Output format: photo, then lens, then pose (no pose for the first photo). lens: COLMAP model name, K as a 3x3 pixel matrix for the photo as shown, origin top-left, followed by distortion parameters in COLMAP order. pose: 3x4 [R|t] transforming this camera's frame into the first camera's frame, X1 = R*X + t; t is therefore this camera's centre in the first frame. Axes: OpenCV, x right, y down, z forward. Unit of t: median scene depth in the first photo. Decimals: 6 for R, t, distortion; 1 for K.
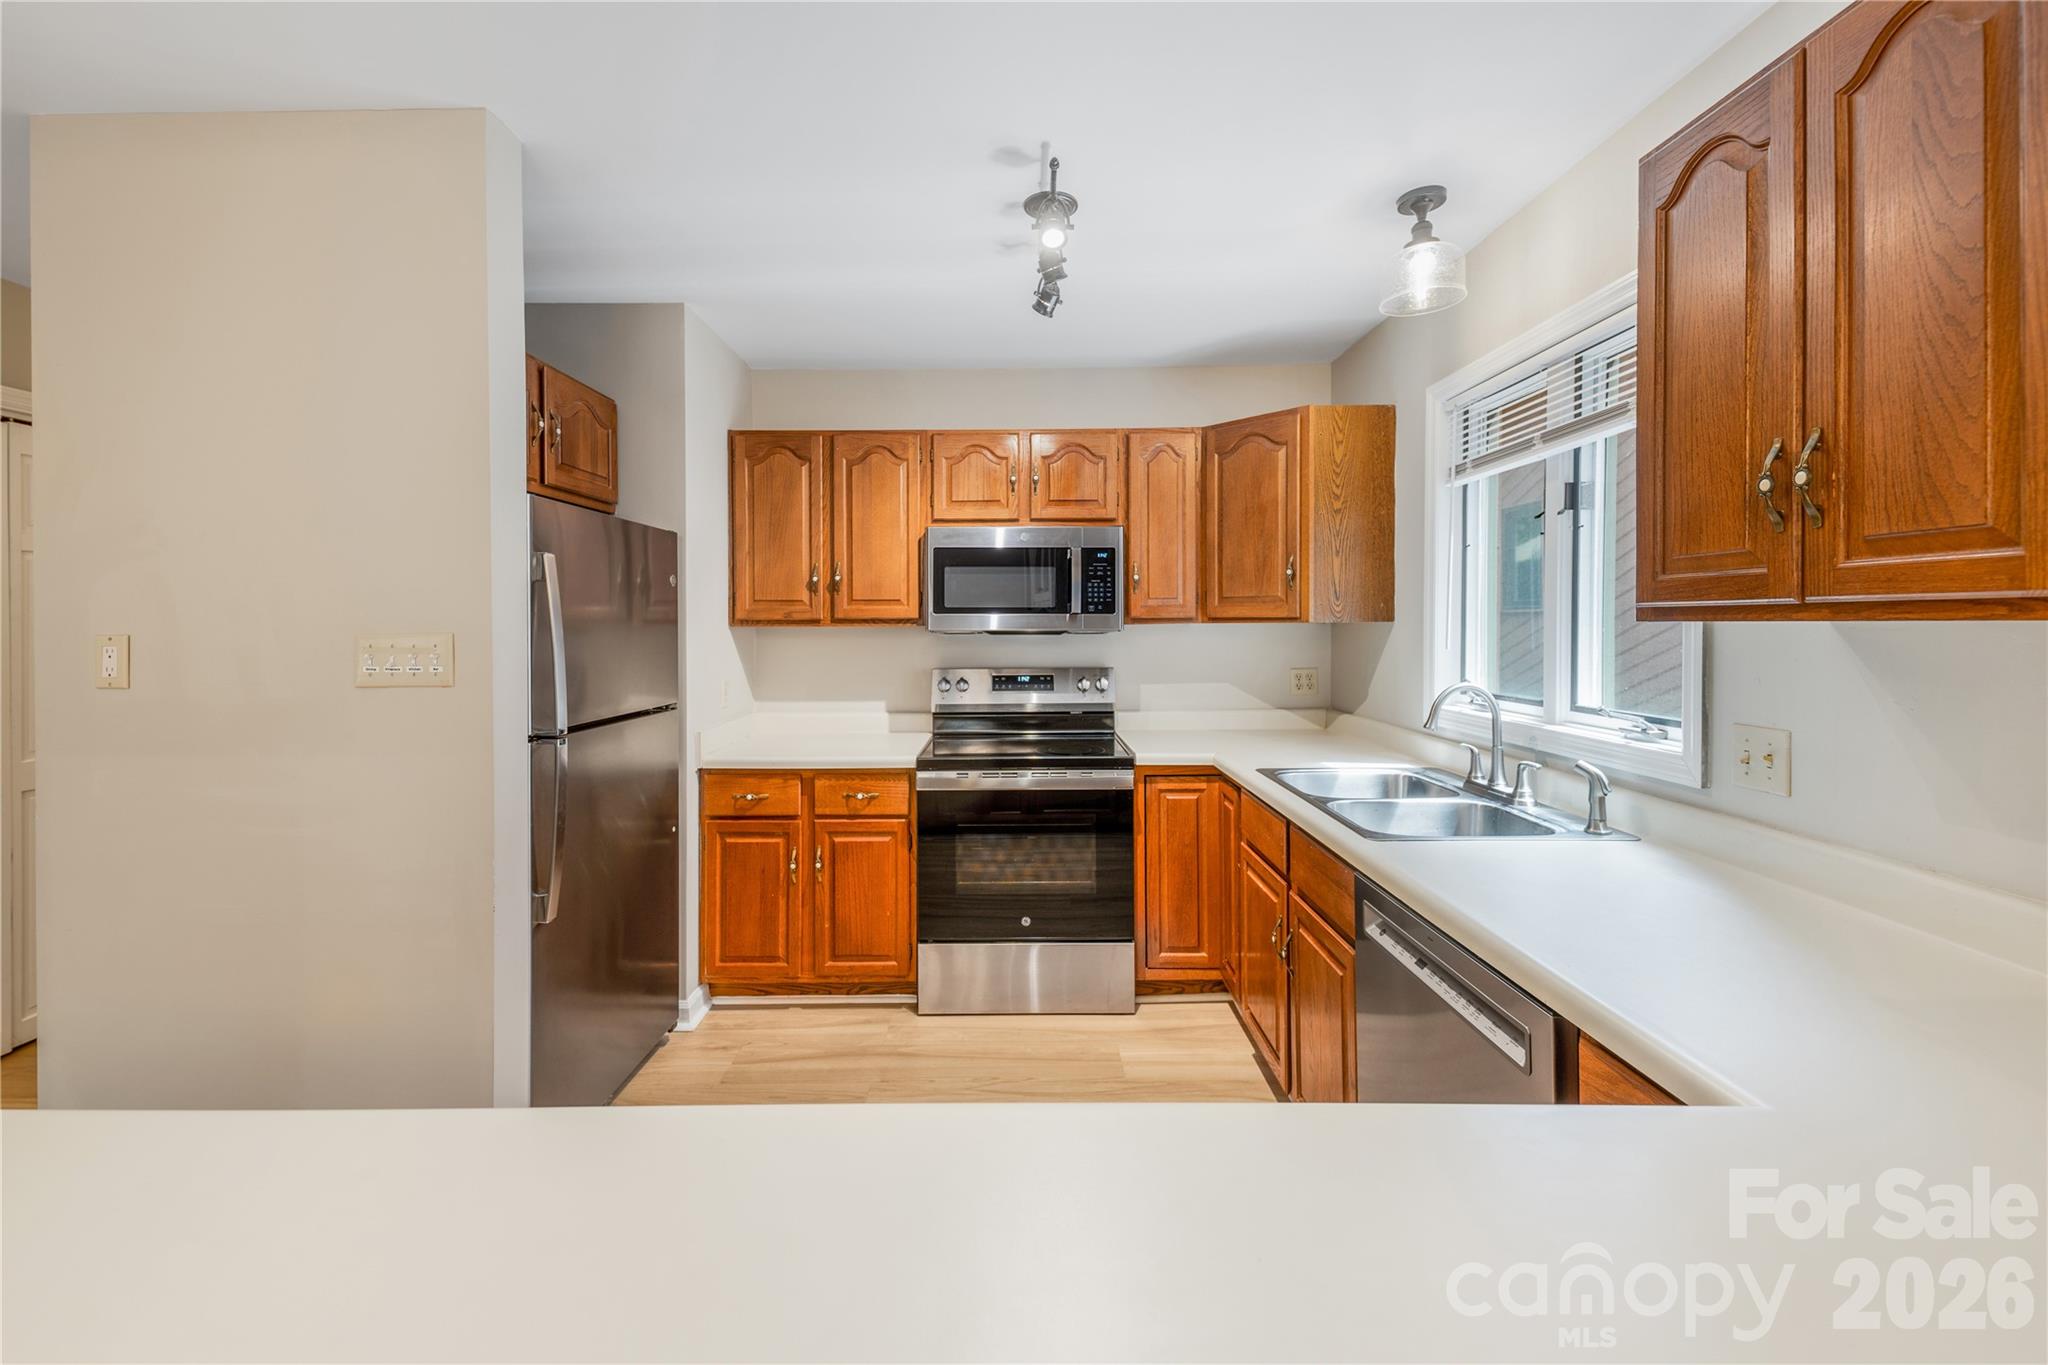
lens RADIAL K [[833.2, 0, 1016.8], [0, 833.2, 638.2], [0, 0, 1]] dist [0.001707, -0.002721]
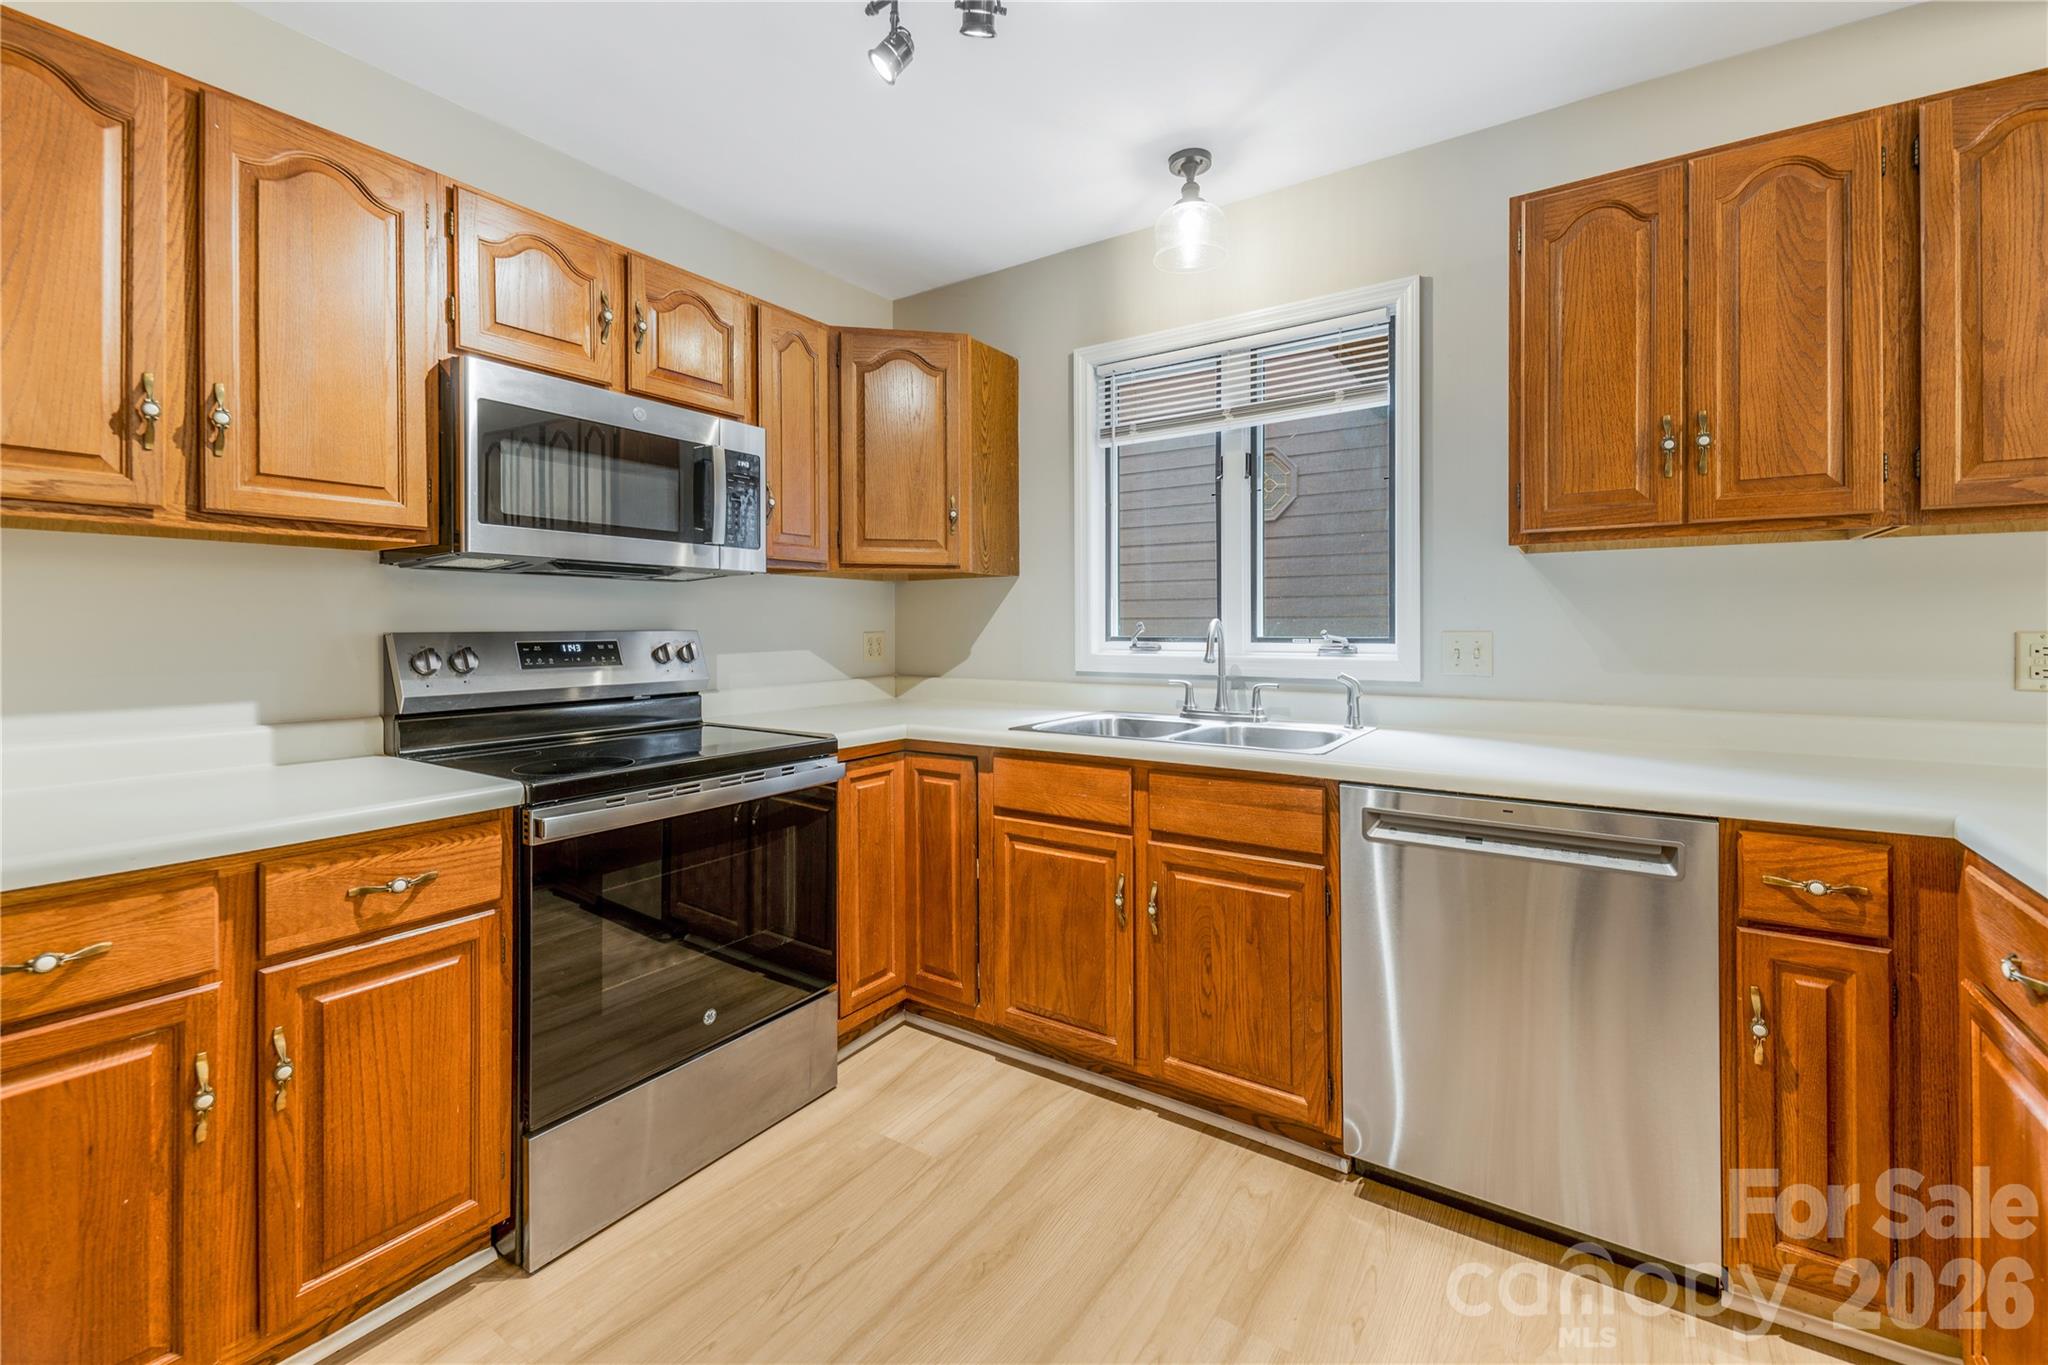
lens RADIAL K [[833.2, 0, 1035.8], [0, 833.2, 635.2], [0, 0, 1]] dist [0.001707, -0.002721]
pose [[0.550431, -0.004645, 0.834868, -0.377259], [0.016848, 0.999843, -0.005545, 0.057242], [-0.834711, 0.017117, 0.550422, 0.436835]]
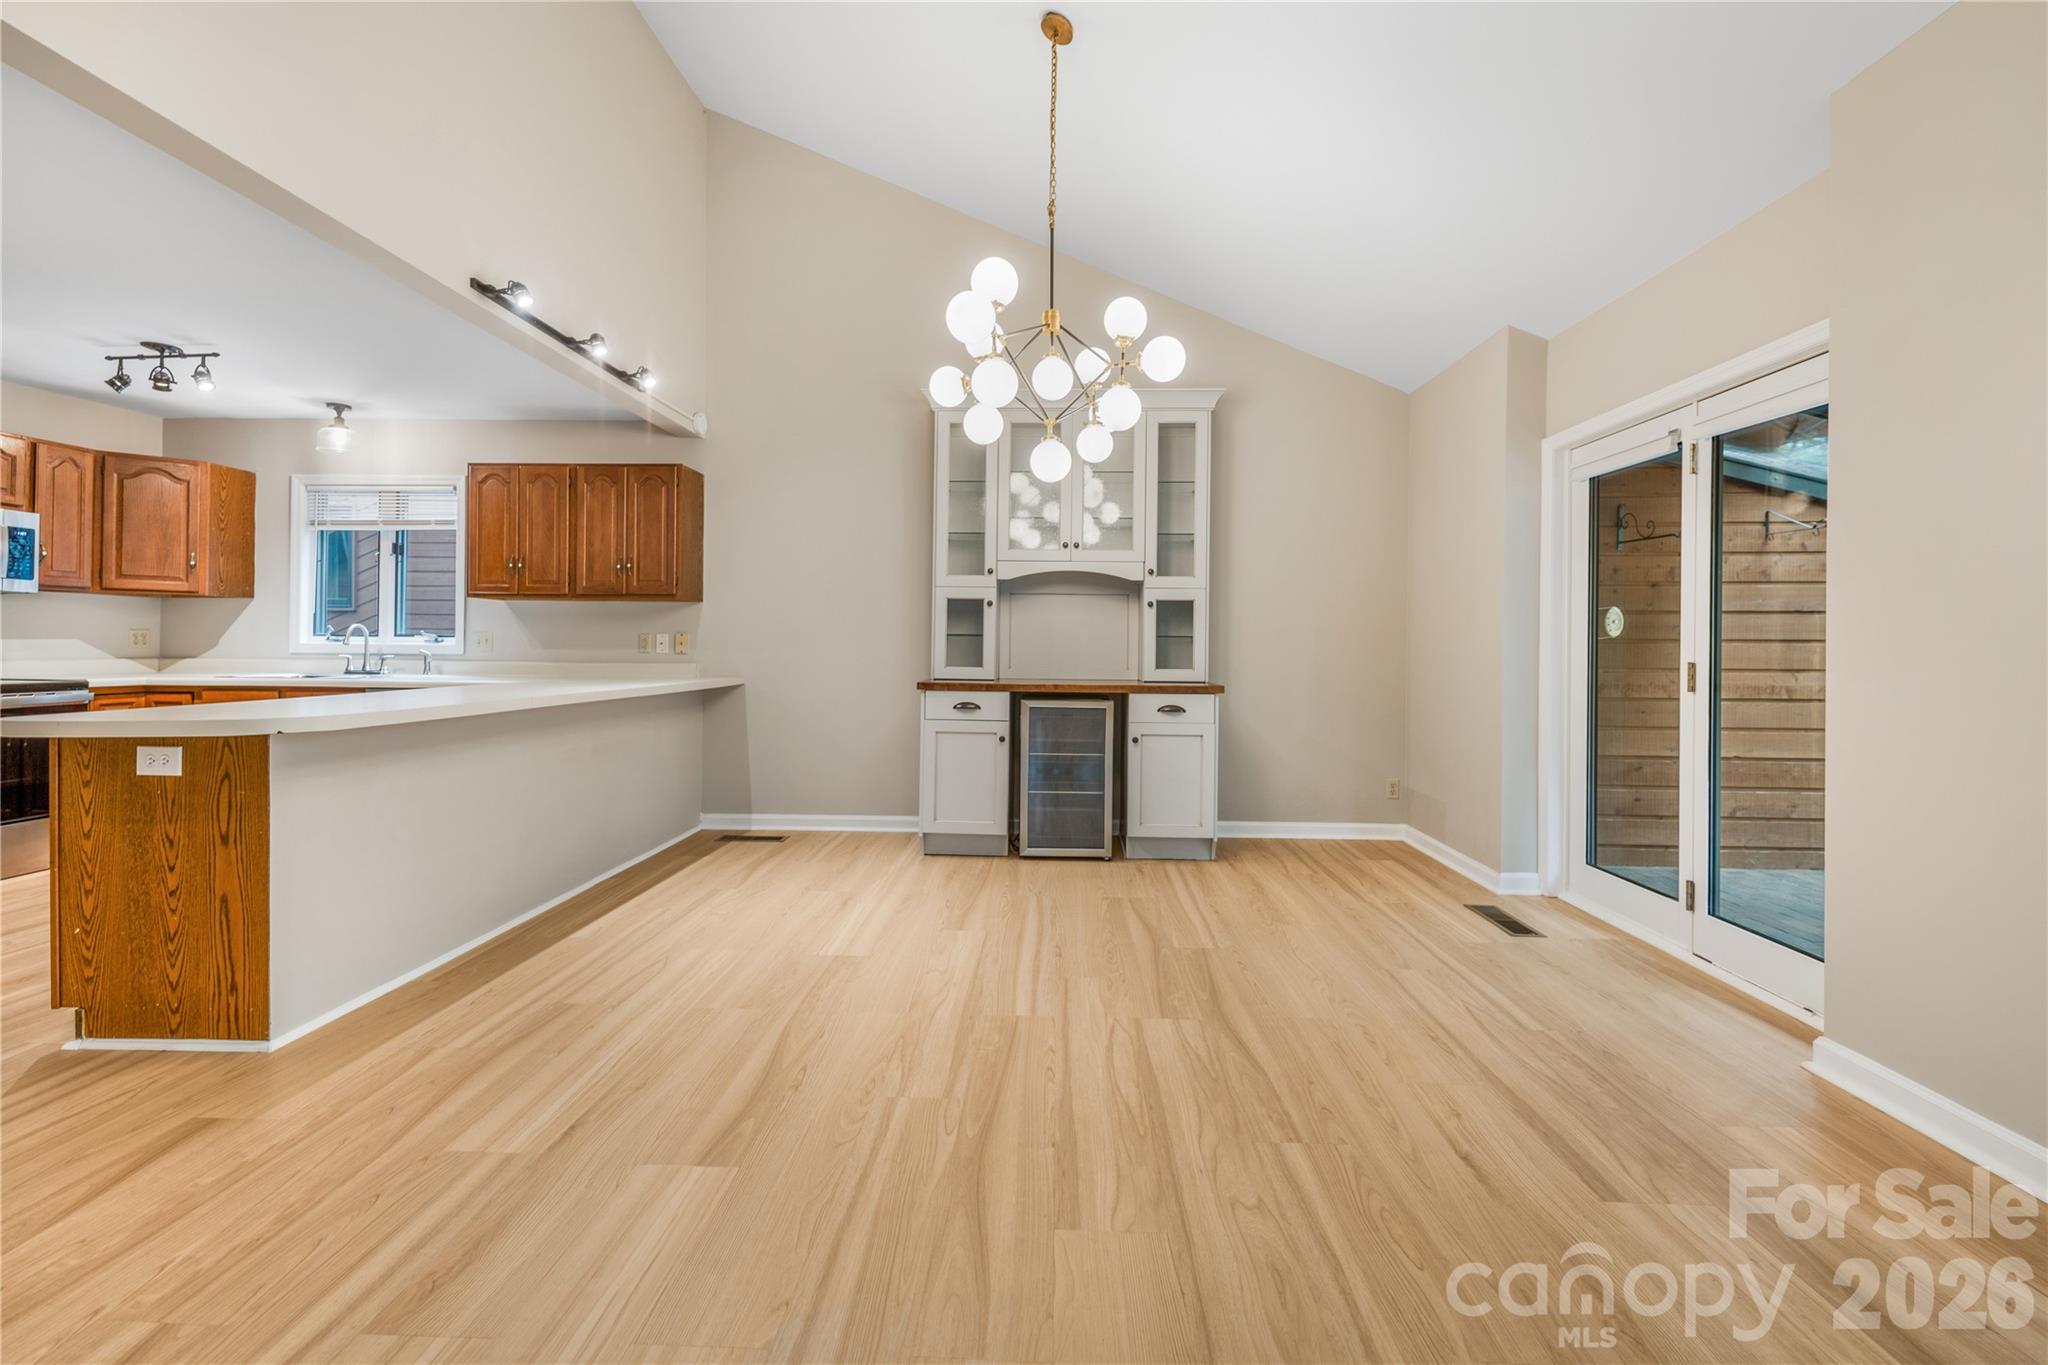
lens RADIAL K [[833.2, 0, 1028.9], [0, 833.2, 643.5], [0, 0, 1]] dist [0.001707, -0.002721]
pose [[0.030803, 0.010350, 0.999472, -1.233460], [0.007964, 0.999912, -0.010600, 0.106079], [-0.999494, 0.008287, 0.030718, -0.663293]]
